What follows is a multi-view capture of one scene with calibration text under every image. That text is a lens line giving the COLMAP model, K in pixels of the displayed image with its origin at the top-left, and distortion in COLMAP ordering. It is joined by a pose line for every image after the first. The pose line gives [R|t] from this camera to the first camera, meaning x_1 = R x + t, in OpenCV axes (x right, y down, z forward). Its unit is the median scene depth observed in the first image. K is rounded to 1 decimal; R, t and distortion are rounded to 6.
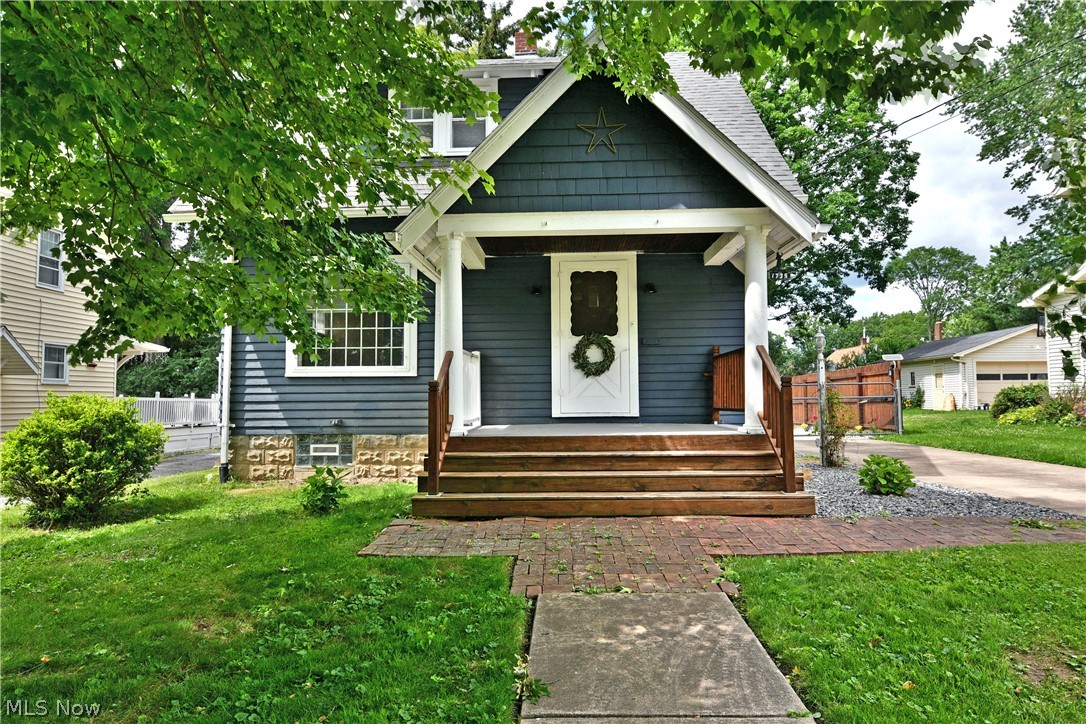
lens RADIAL K [[638.8, 0, 544.1], [0, 638.8, 429.2], [0, 0, 1]] dist [-0.004984, -0.001368]
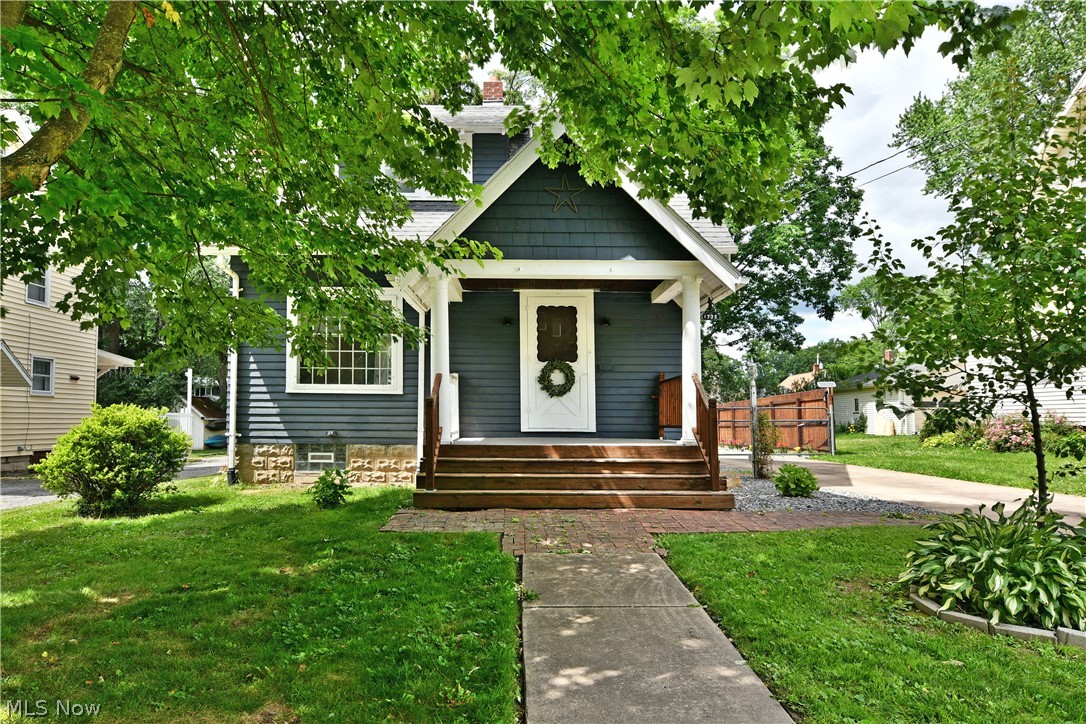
lens RADIAL K [[659.4, 0, 543.0], [0, 659.4, 362.0], [0, 0, 1]] dist [0.002491, -0.000239]
pose [[0.997620, 0.020114, 0.065953, -0.029644], [-0.010970, 0.990622, -0.136191, 0.018733], [-0.068074, 0.135143, 0.988485, -0.199959]]
